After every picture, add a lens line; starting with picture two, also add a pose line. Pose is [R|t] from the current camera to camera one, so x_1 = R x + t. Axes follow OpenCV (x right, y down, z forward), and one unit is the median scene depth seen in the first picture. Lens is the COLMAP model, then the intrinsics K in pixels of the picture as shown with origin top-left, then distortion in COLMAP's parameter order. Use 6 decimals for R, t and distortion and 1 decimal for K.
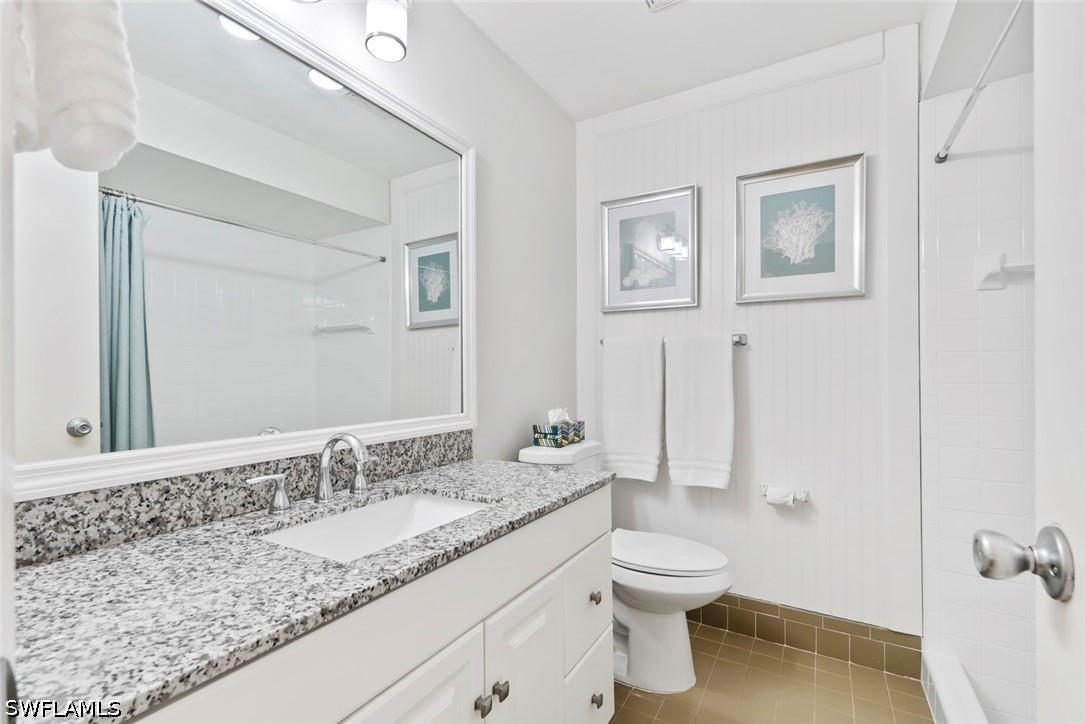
lens RADIAL K [[485.8, 0, 533.4], [0, 485.8, 363.2], [0, 0, 1]] dist [0.003037, -0.000277]
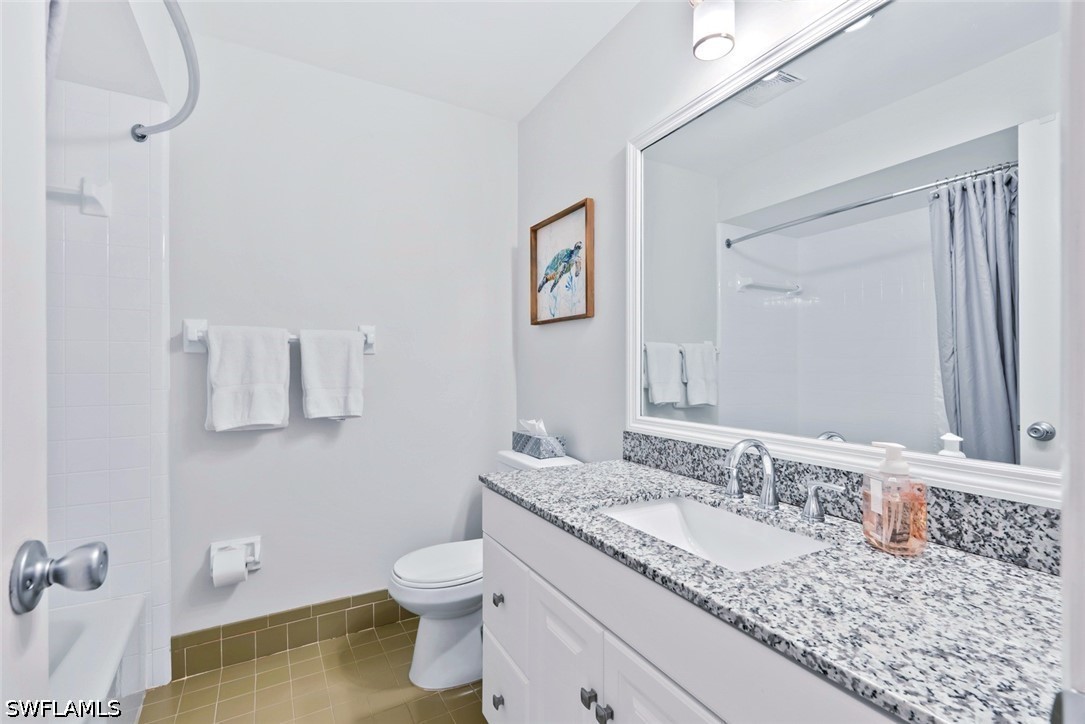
lens RADIAL K [[485.8, 0, 535.0], [0, 485.8, 363.0], [0, 0, 1]] dist [0.003037, -0.000277]
pose [[-0.512023, -0.019048, -0.858761, 0.569943], [-0.000955, 0.999766, -0.021606, 0.013942], [0.858971, -0.010243, -0.511921, 0.956275]]
